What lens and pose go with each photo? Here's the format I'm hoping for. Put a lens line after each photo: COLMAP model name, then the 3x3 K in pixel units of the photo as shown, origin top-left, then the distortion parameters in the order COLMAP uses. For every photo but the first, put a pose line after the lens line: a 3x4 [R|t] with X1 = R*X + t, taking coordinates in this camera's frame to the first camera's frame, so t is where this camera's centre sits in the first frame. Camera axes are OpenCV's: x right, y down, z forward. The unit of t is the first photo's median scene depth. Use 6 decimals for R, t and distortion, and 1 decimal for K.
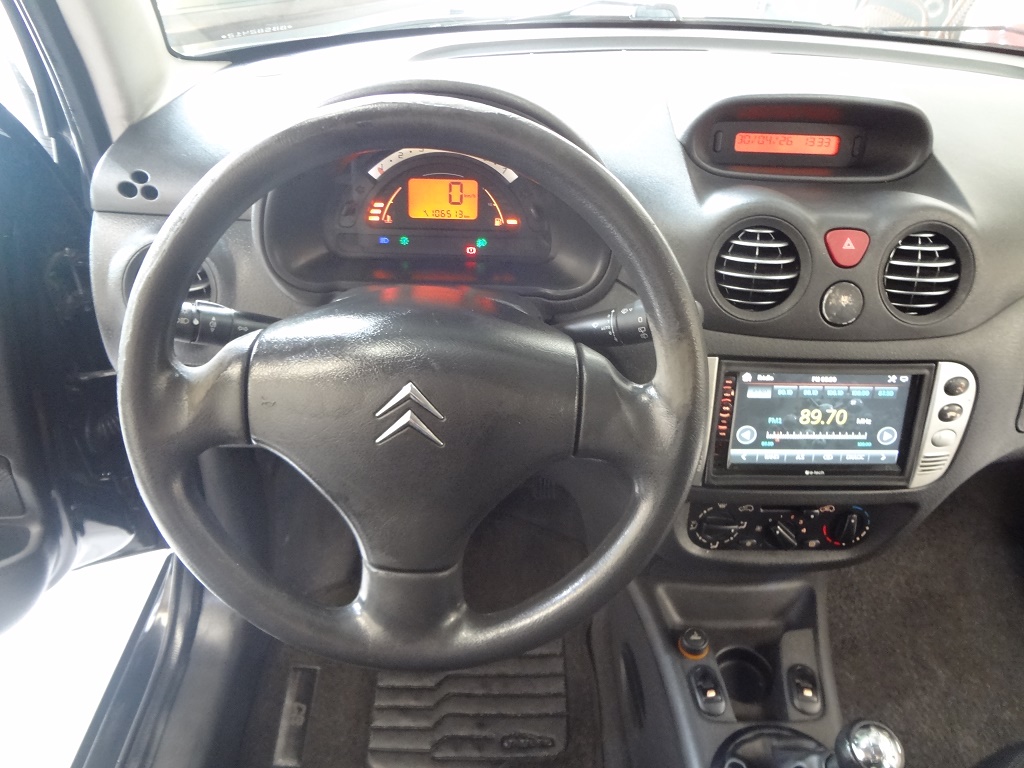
lens RADIAL K [[768.2, 0, 512.0], [0, 768.2, 384.0], [0, 0, 1]] dist [-0.045750, -0.003113]
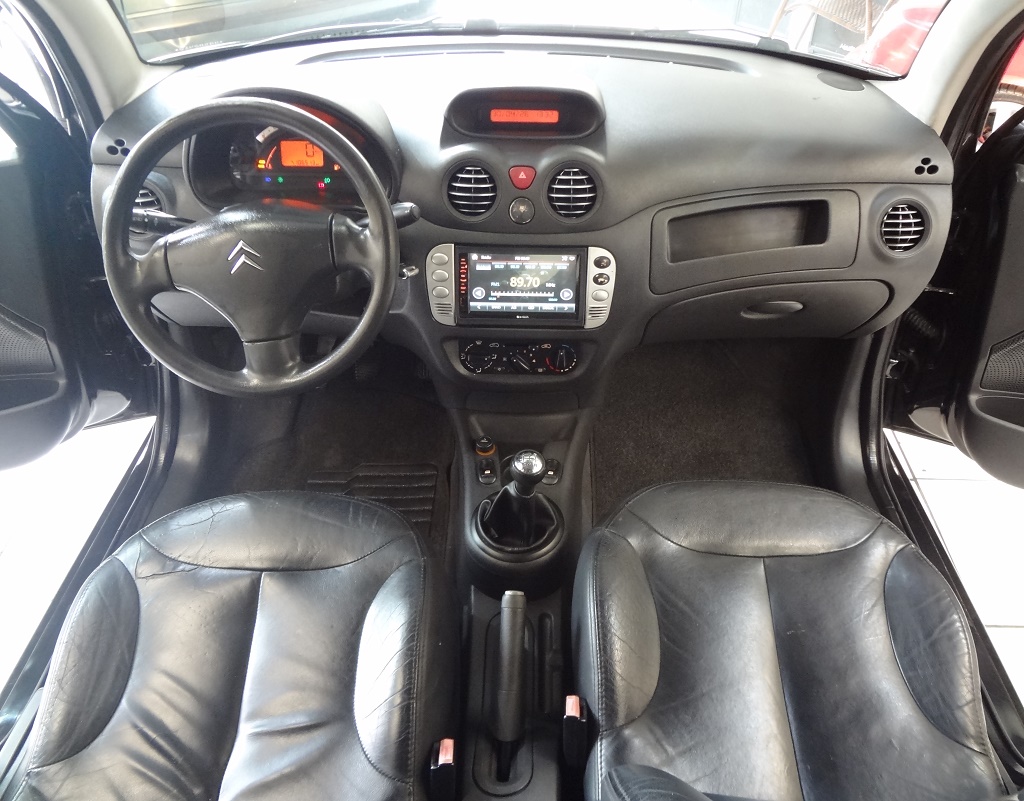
lens RADIAL K [[782.1, 0, 531.2], [0, 782.1, 404.1], [0, 0, 1]] dist [-0.063118, 0.007063]
pose [[0.999946, -0.001135, -0.010324, 0.435825], [0.001668, 0.998658, 0.051772, 0.218703], [0.010252, -0.051787, 0.998606, -0.704599]]
